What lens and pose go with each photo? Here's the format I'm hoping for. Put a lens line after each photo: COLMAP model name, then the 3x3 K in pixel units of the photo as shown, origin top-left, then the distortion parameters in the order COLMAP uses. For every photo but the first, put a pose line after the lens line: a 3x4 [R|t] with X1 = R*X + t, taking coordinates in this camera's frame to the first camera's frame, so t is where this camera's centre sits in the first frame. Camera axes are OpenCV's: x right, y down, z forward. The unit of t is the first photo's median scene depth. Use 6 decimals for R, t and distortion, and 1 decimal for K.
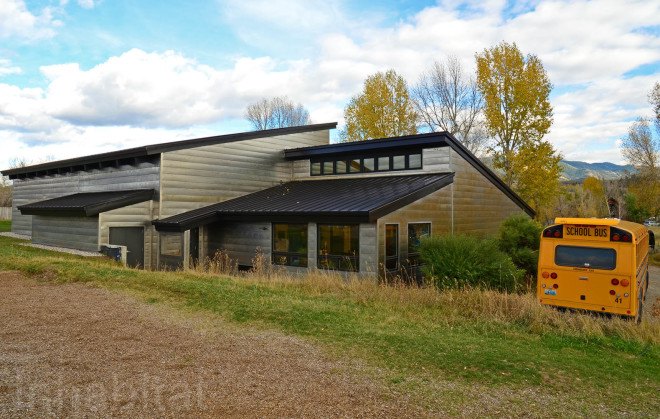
lens RADIAL K [[467.6, 0, 329.8], [0, 467.6, 207.8], [0, 0, 1]] dist [-0.093314, 0.000701]
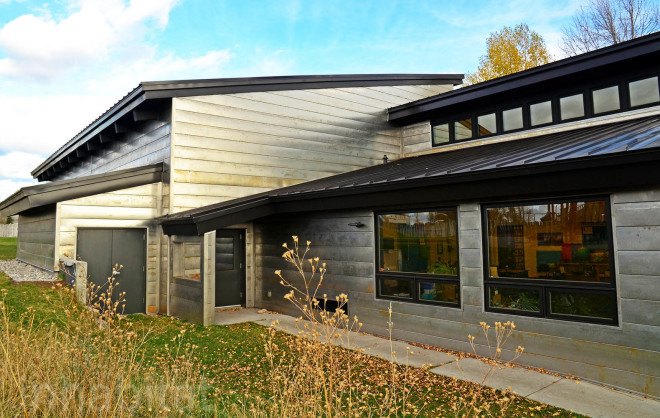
lens RADIAL K [[467.6, 0, 325.5], [0, 467.6, 206.1], [0, 0, 1]] dist [-0.093314, 0.000701]
pose [[0.976822, -0.033826, -0.211364, -0.067746], [0.024535, 0.998620, -0.046424, 0.044755], [0.212643, 0.040162, 0.976304, 0.491018]]
